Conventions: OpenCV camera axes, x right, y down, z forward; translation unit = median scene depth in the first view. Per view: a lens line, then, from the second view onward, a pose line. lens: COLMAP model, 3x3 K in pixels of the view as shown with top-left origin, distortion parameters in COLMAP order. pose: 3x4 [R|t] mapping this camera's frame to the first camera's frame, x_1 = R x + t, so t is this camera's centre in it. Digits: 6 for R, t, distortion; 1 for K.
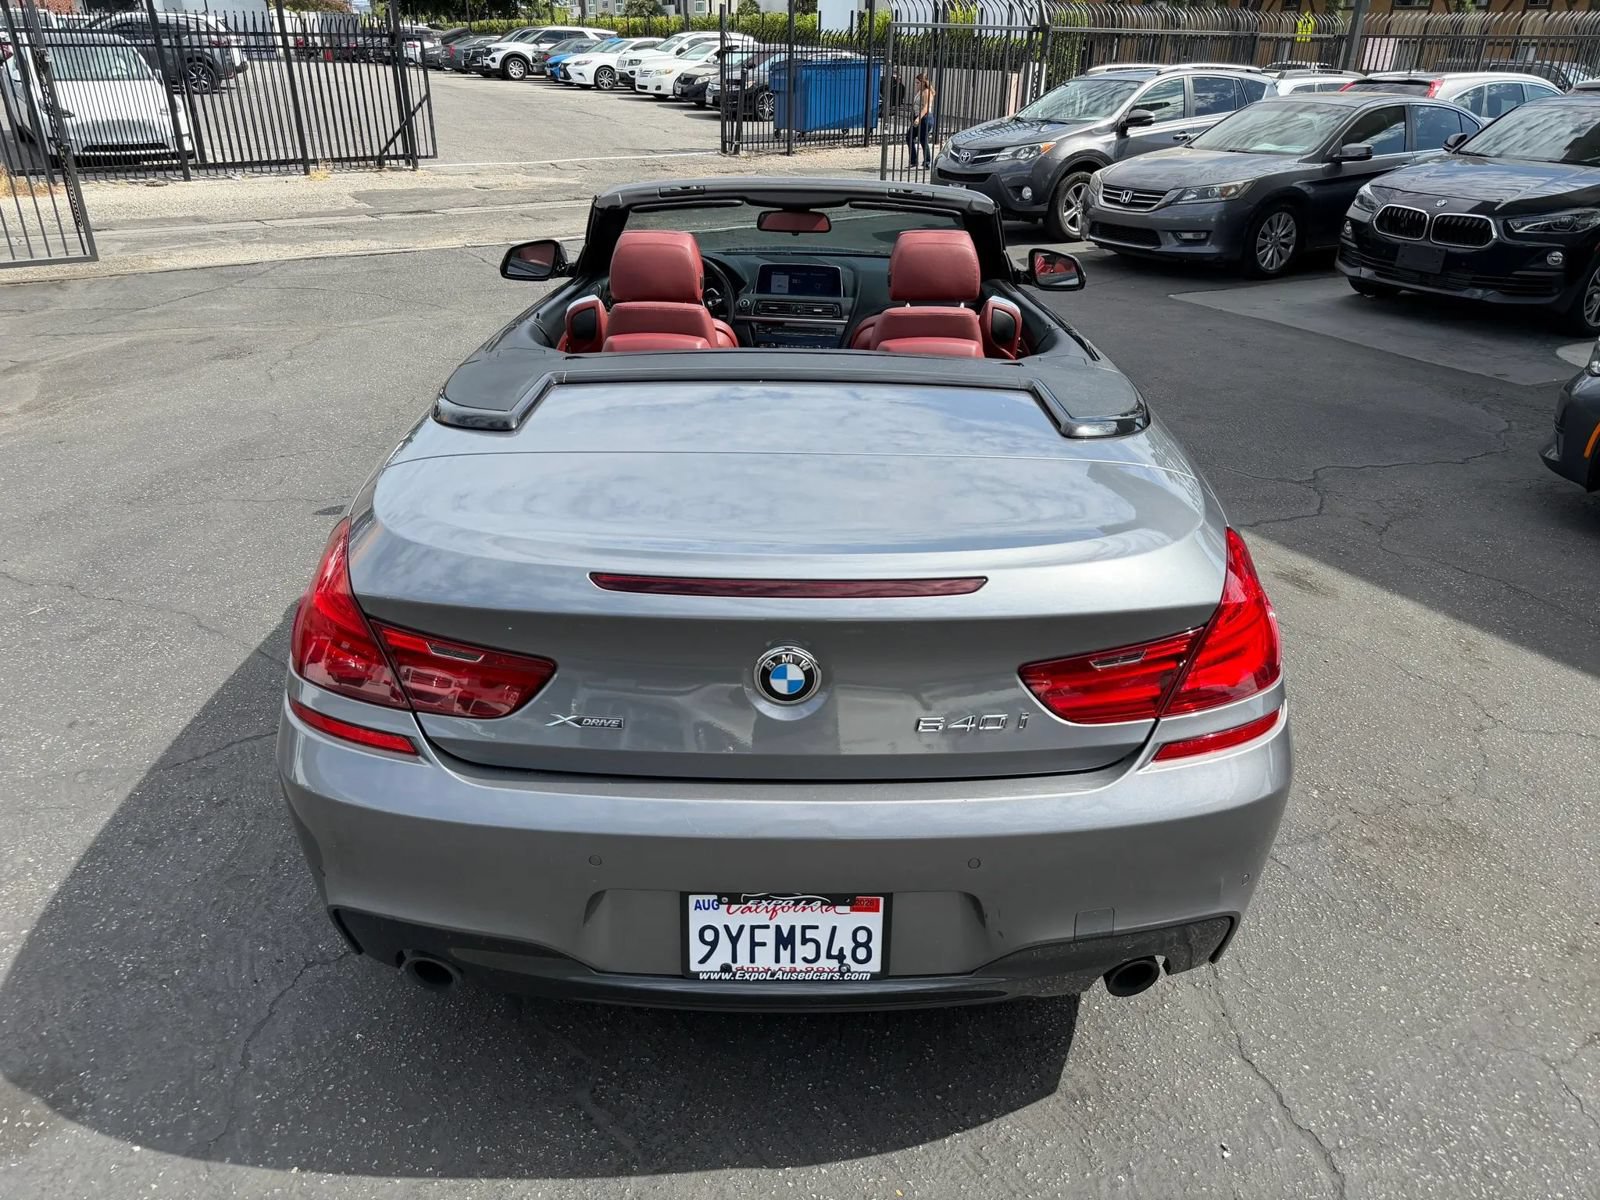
lens RADIAL K [[1133.0, 0, 805.4], [0, 1133.0, 598.5], [0, 0, 1]] dist [-0.000617, -0.002419]
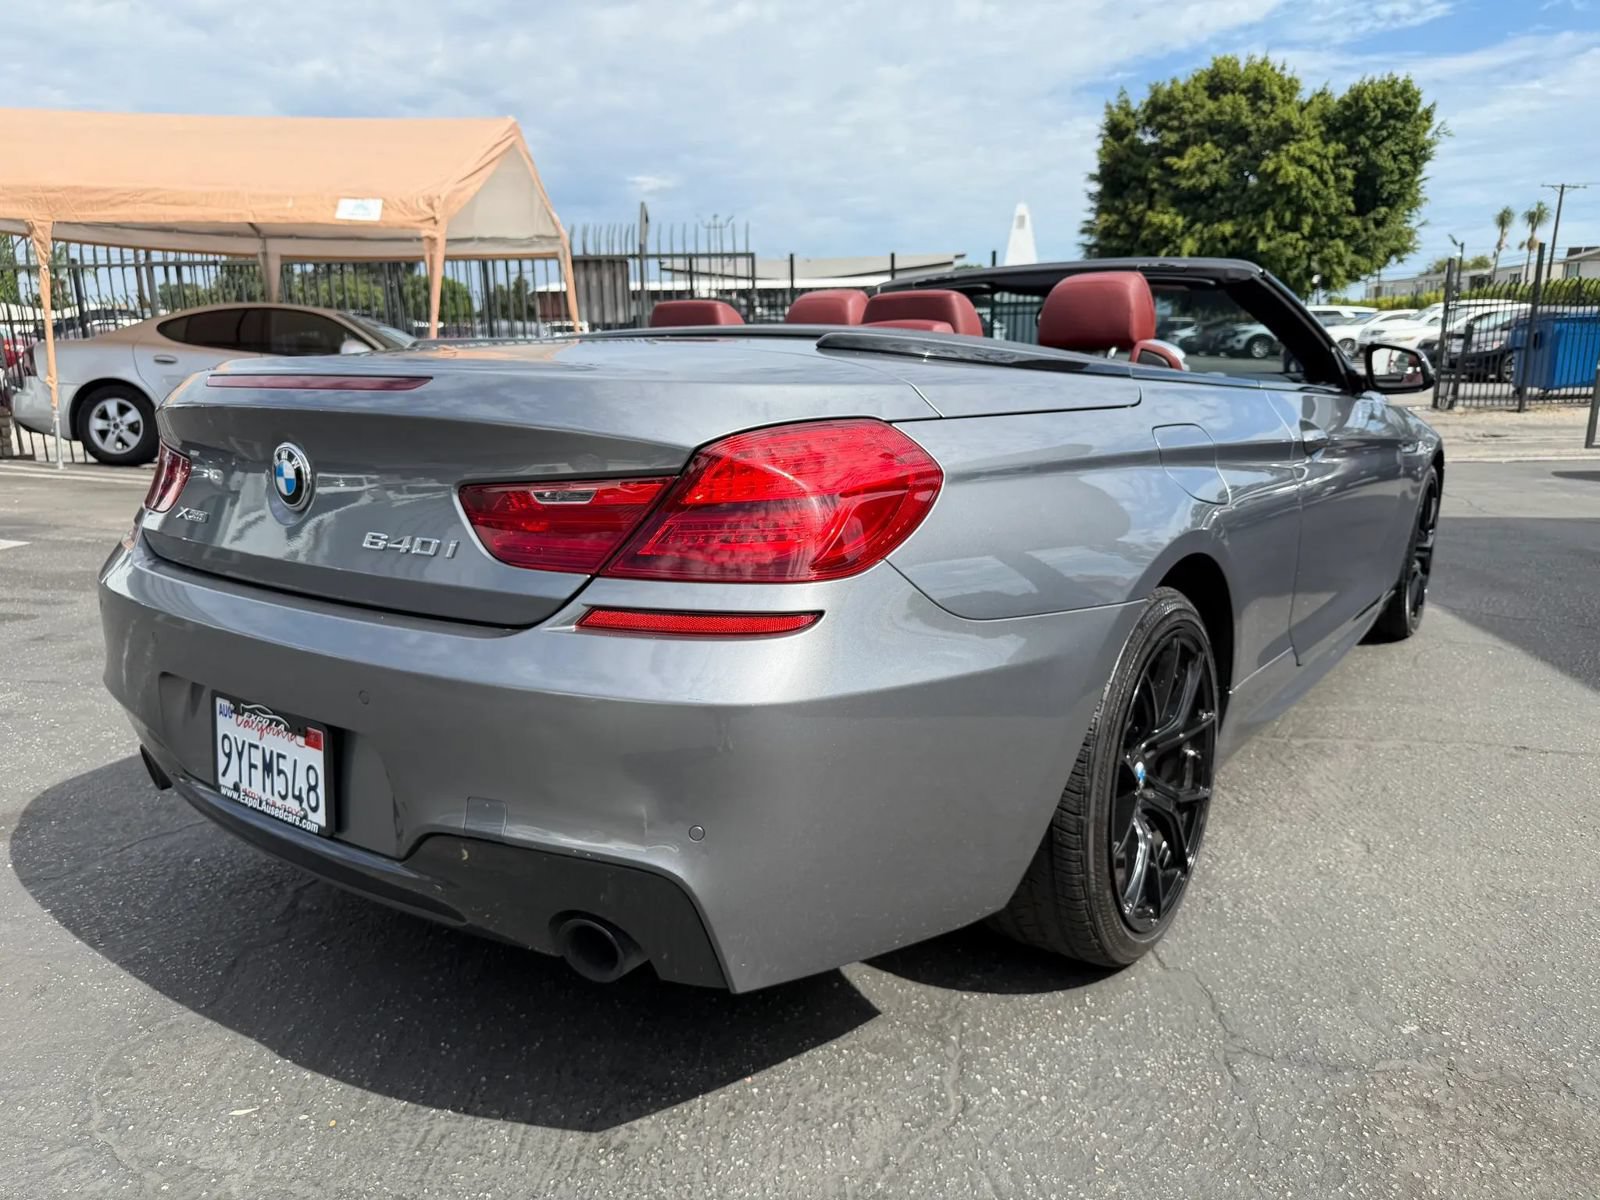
lens RADIAL K [[1145.8, 0, 807.6], [0, 1145.8, 601.8], [0, 0, 1]] dist [0.002350, -0.010570]
pose [[0.809669, 0.103590, -0.577672, 0.597383], [-0.233805, 0.959753, -0.155596, 0.141494], [0.538304, 0.261043, 0.801302, 0.289869]]
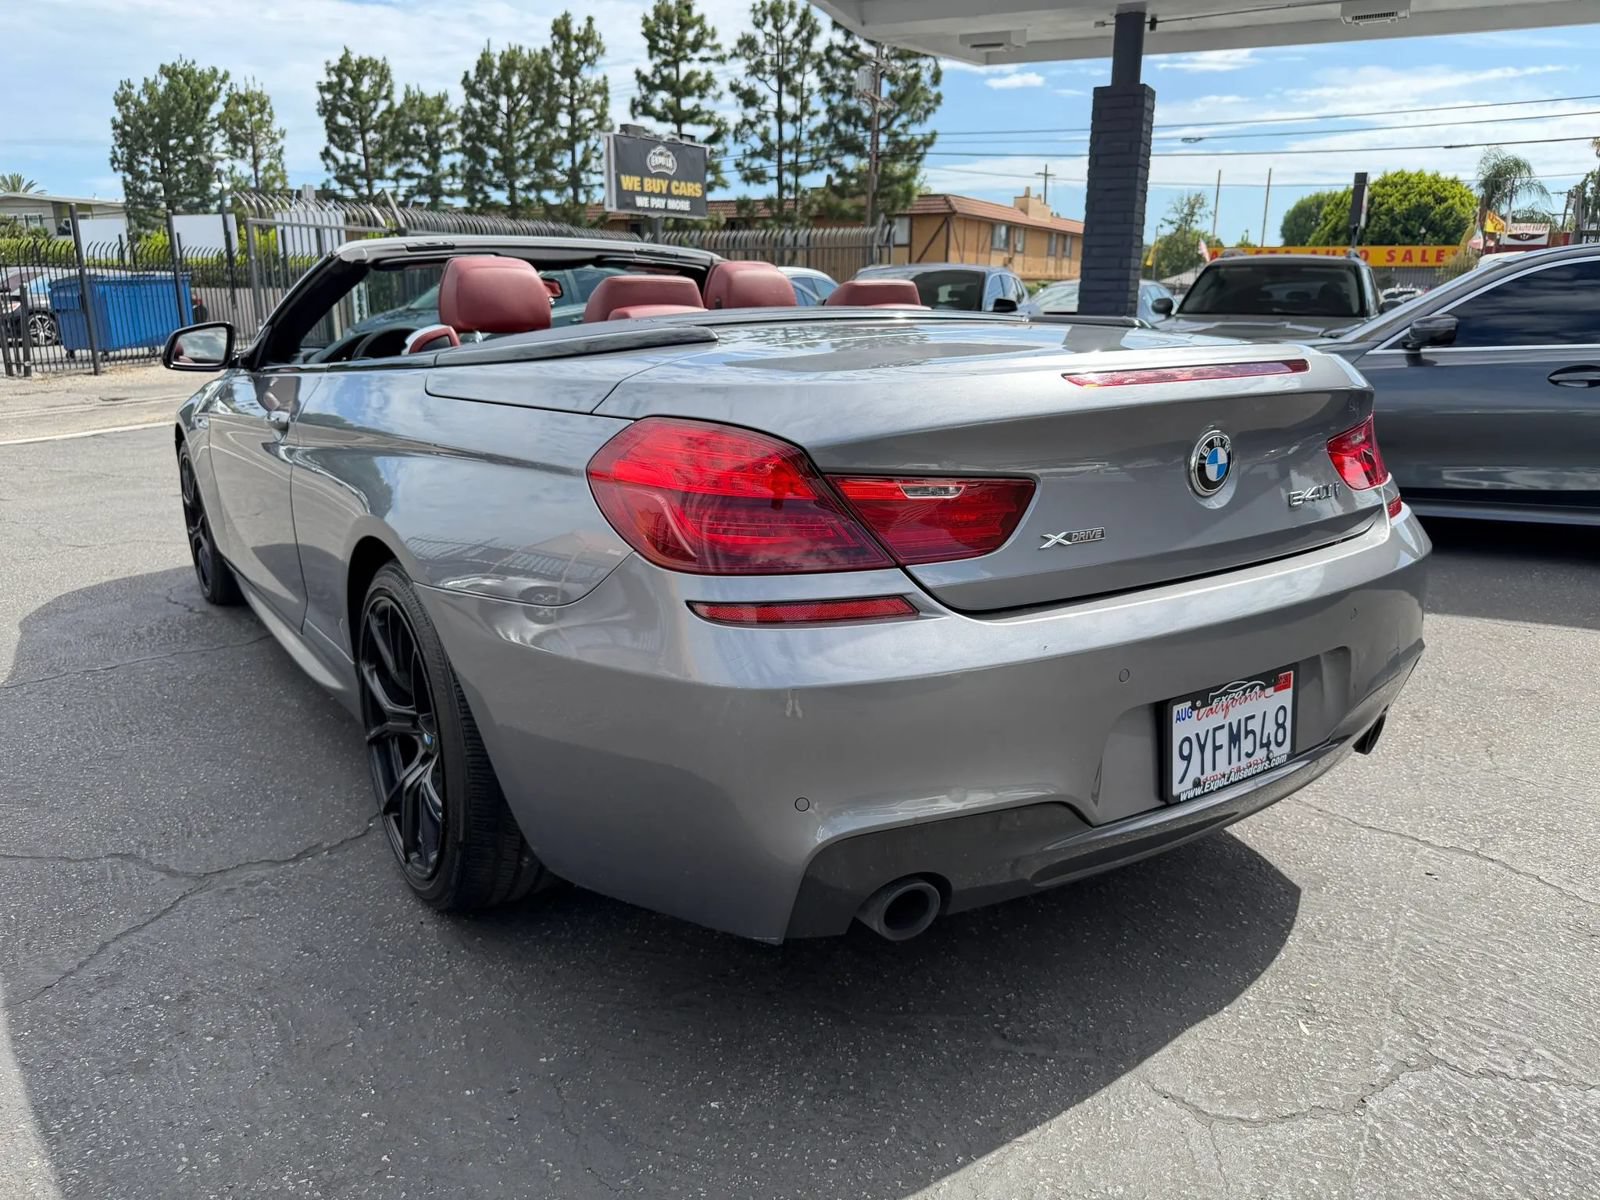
lens RADIAL K [[1145.8, 0, 807.6], [0, 1145.8, 601.8], [0, 0, 1]] dist [0.002350, -0.010570]
pose [[0.827728, -0.158988, 0.538135, -0.577498], [0.255369, 0.960683, -0.108968, 0.133182], [-0.499652, 0.227619, 0.835785, 0.205322]]
